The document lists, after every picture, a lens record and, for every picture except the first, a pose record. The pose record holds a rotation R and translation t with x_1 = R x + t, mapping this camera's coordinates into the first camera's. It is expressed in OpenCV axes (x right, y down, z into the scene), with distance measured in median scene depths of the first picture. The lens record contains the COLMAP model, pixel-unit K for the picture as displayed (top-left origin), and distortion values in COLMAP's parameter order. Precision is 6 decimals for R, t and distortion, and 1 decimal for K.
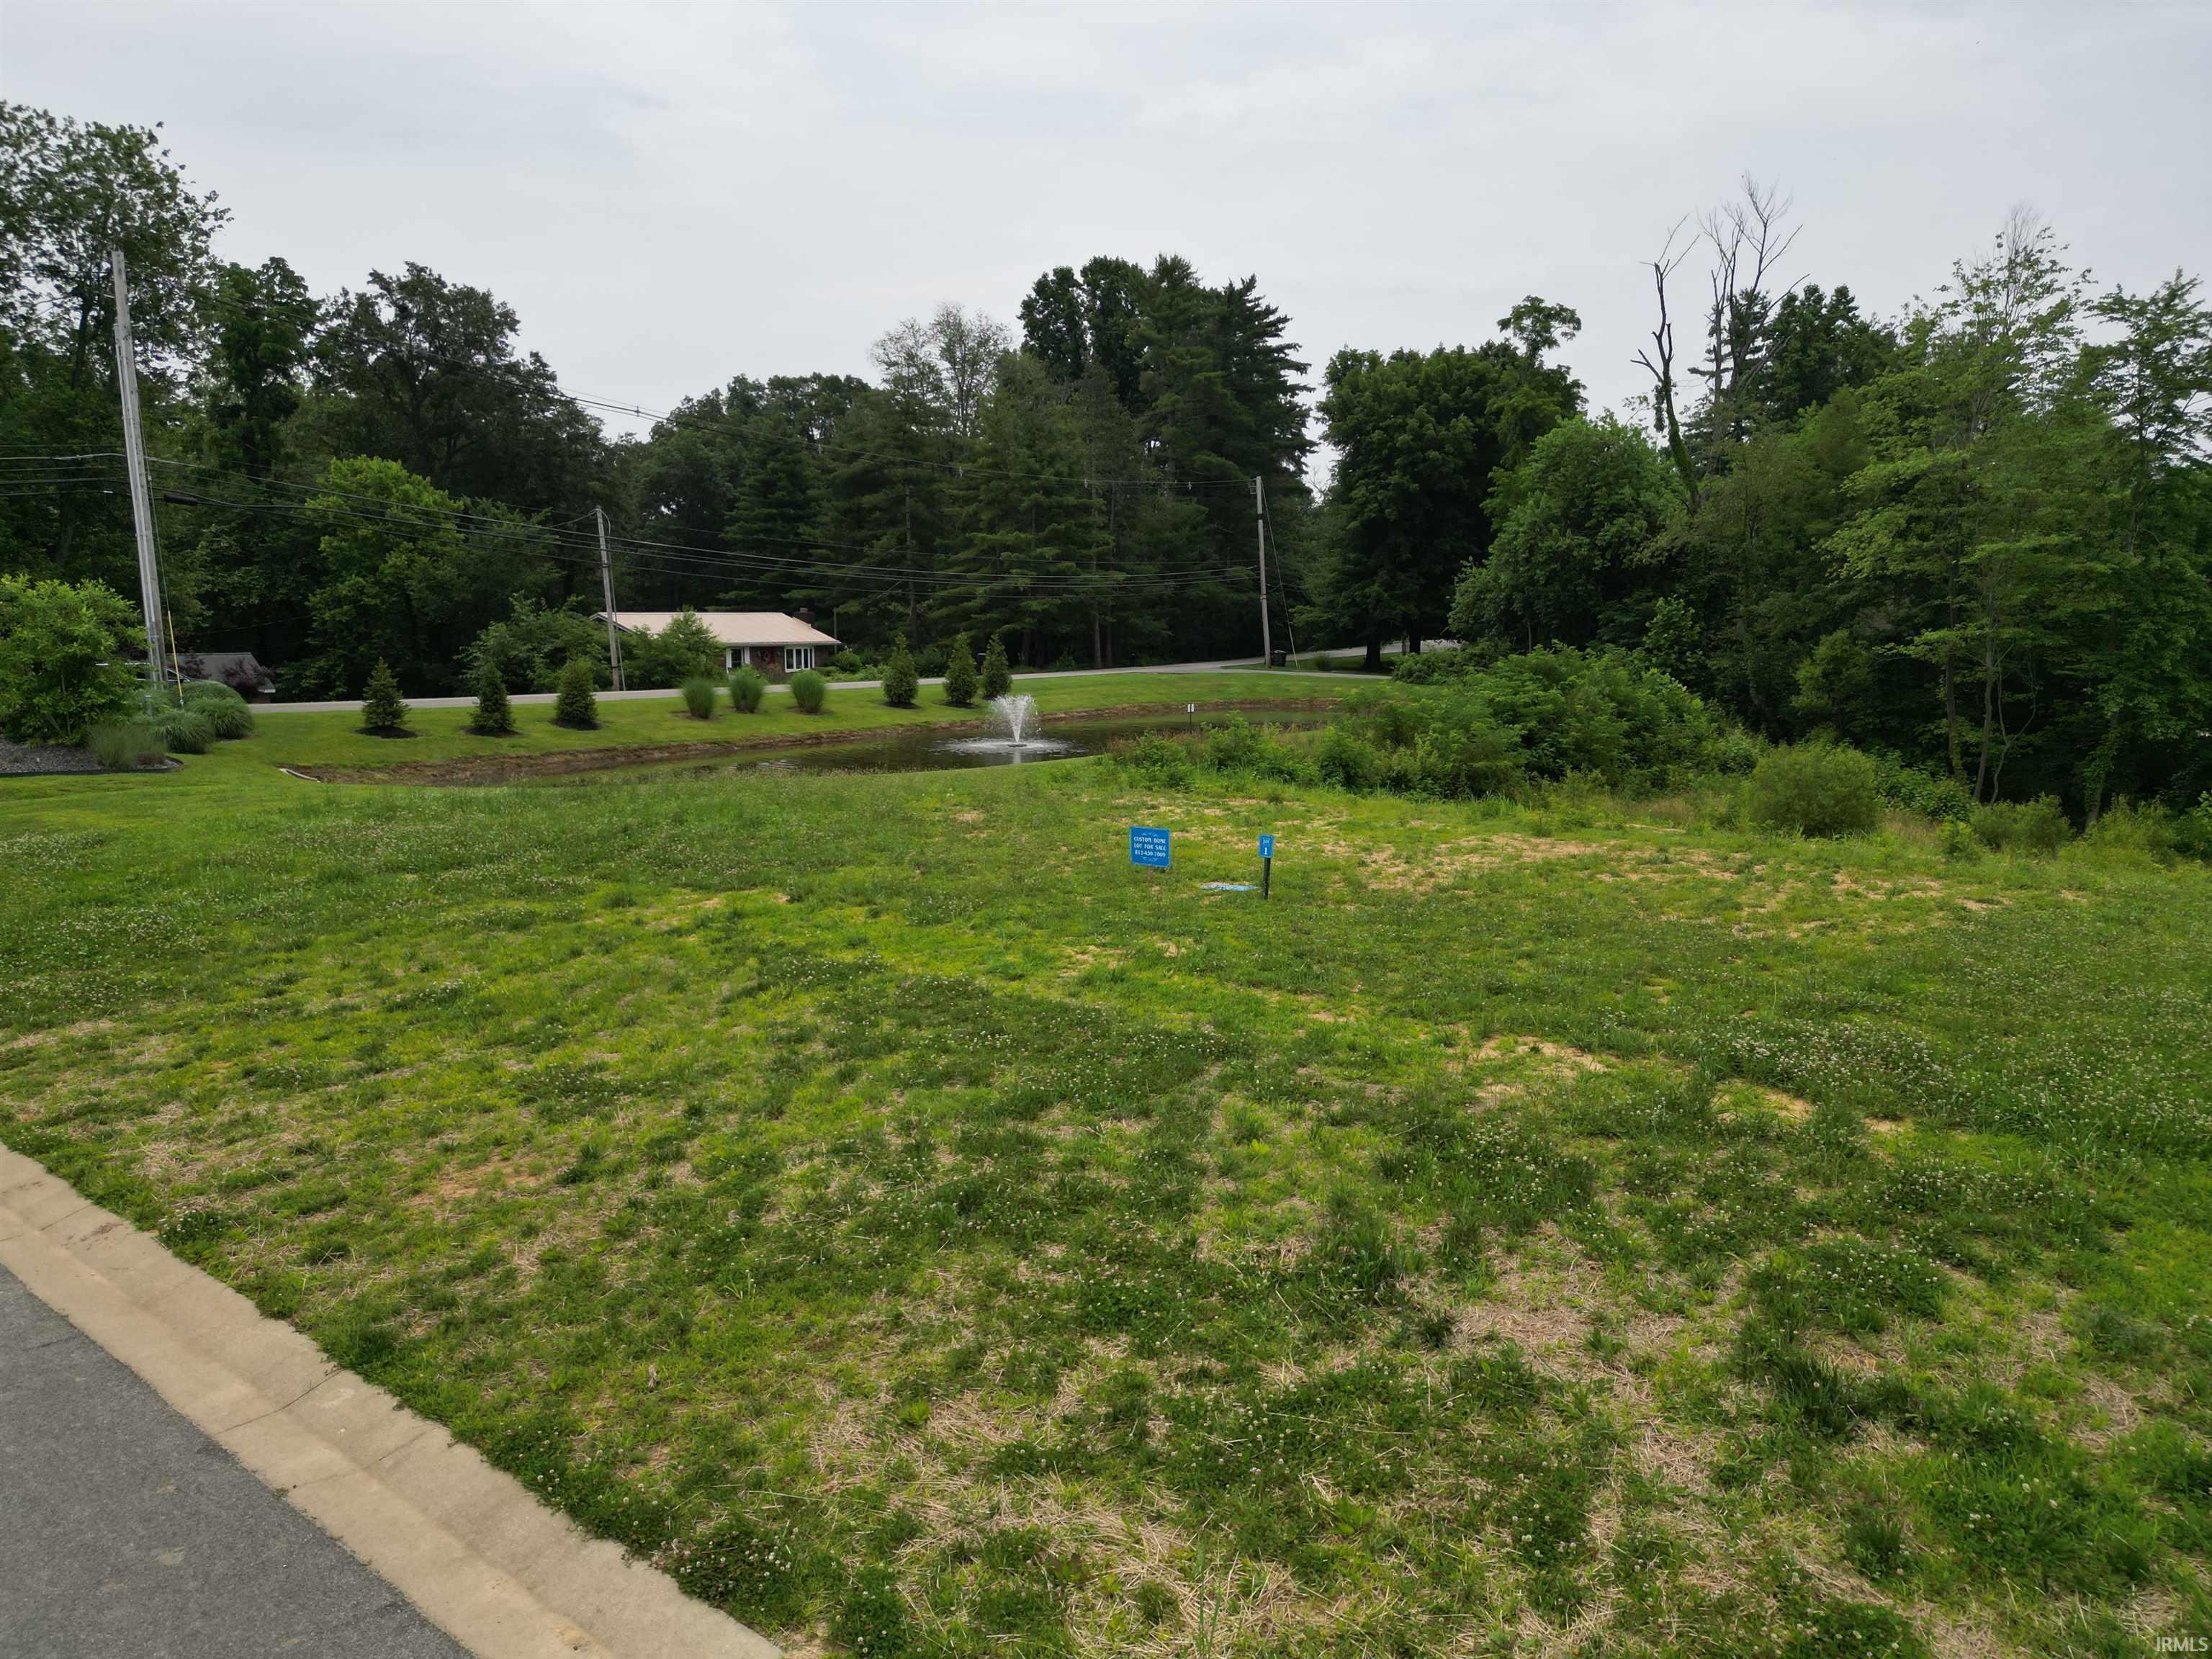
lens RADIAL K [[1553.3, 0, 1106.0], [0, 1553.3, 829.5], [0, 0, 1]] dist [0.073127, -0.073102]
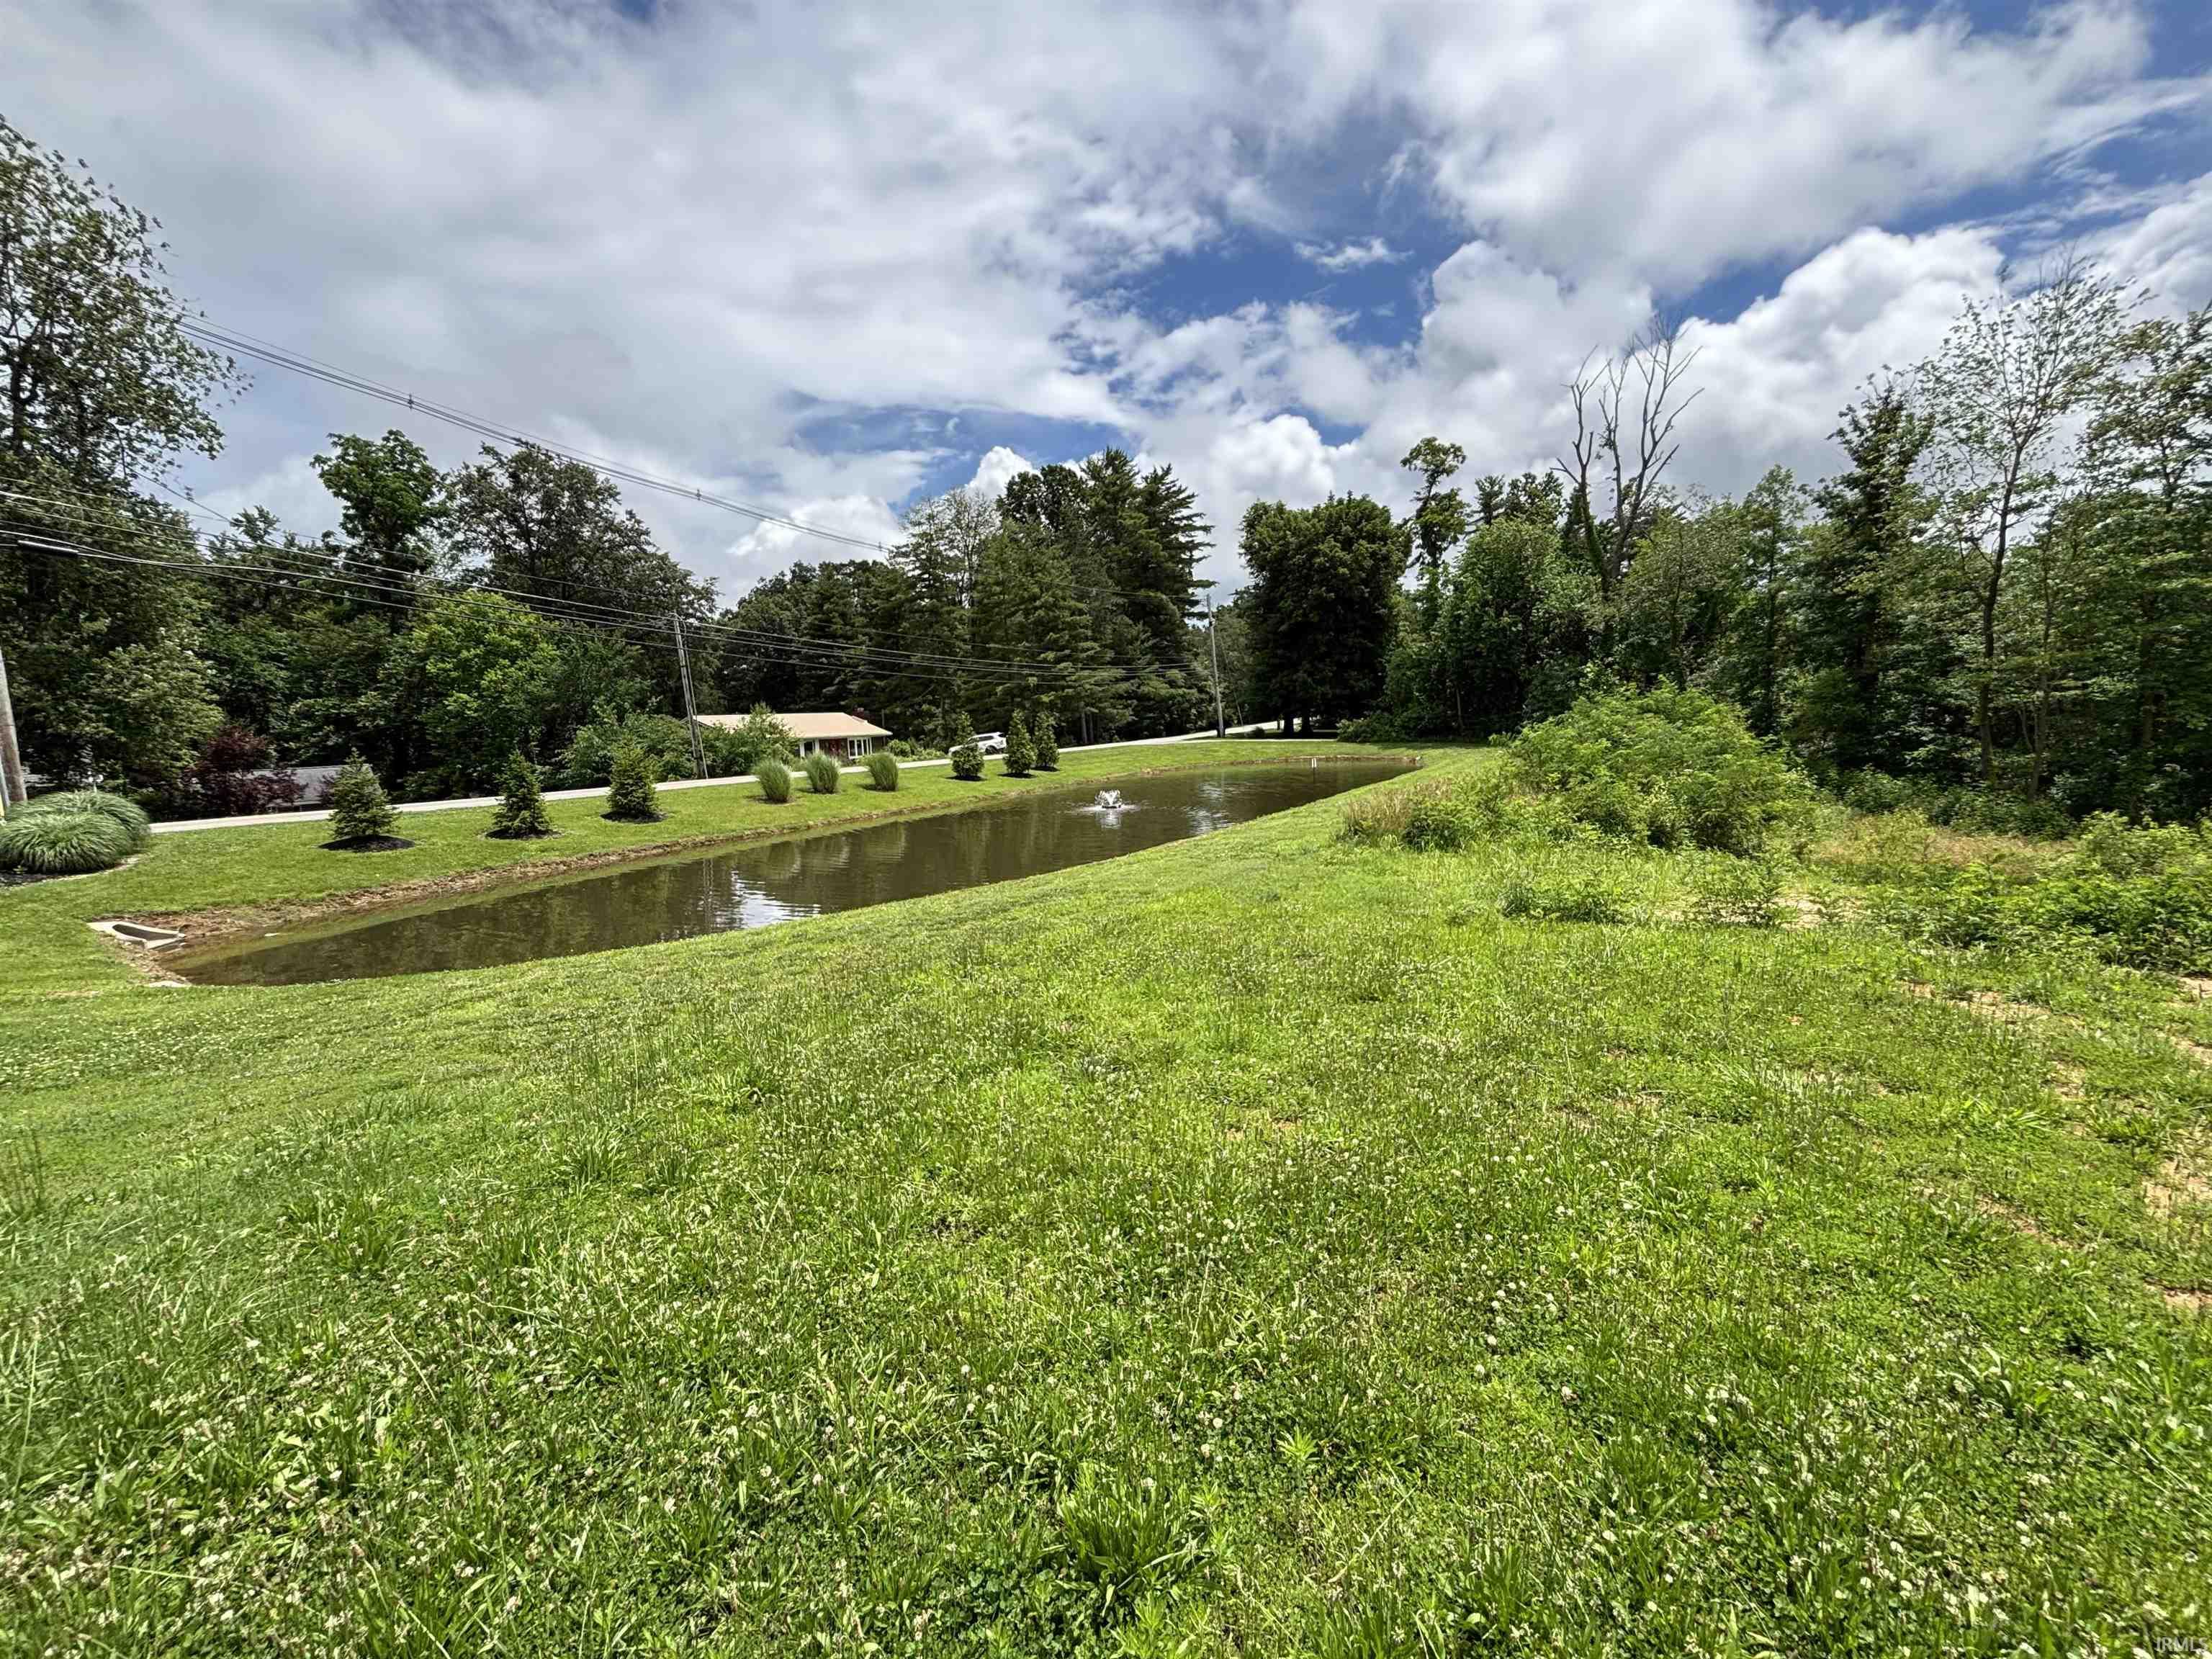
lens RADIAL K [[888.0, 0, 1106.0], [0, 888.0, 829.5], [0, 0, 1]] dist [-0.001233, -0.000193]
pose [[0.994145, -0.055770, 0.092554, -0.639997], [0.057483, 0.998219, -0.015940, -0.199381], [-0.091500, 0.021167, 0.995580, 2.537145]]
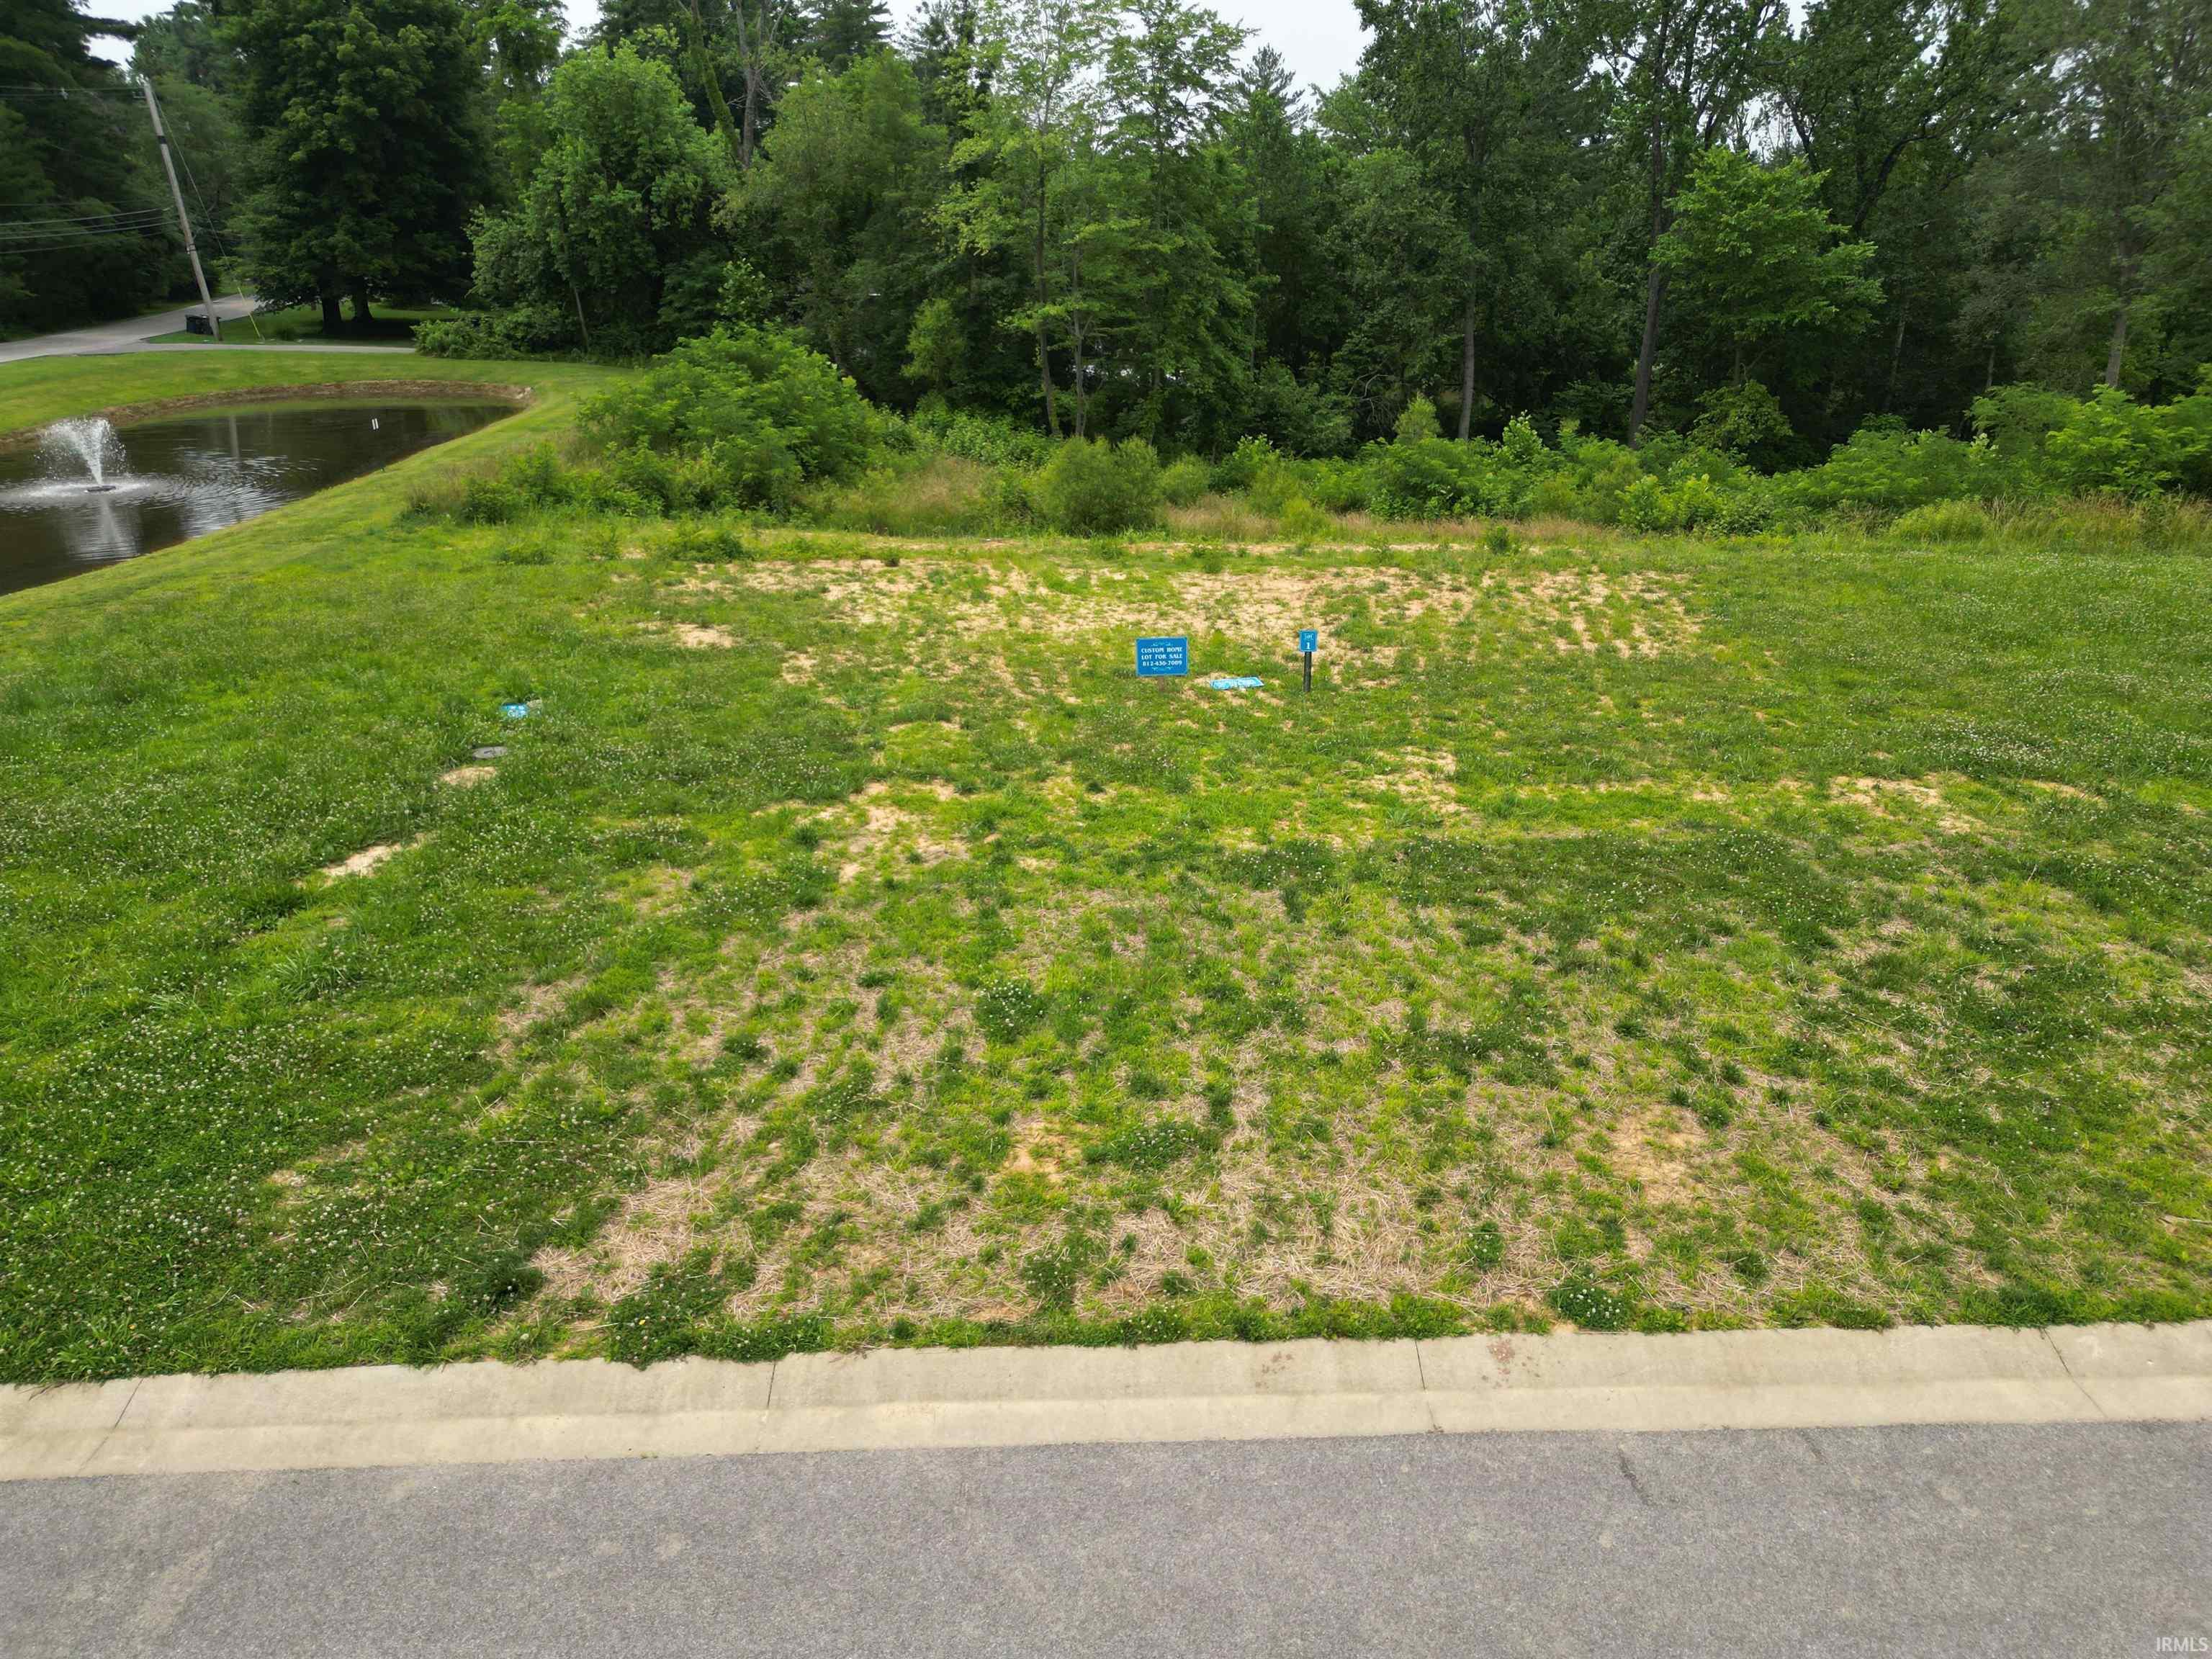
lens RADIAL K [[1553.3, 0, 1106.0], [0, 1553.3, 829.5], [0, 0, 1]] dist [0.073127, -0.073102]
pose [[0.744545, -0.240249, 0.622843, -1.198824], [0.094536, 0.961539, 0.257886, -0.263219], [-0.660845, -0.133126, 0.738621, 0.497549]]
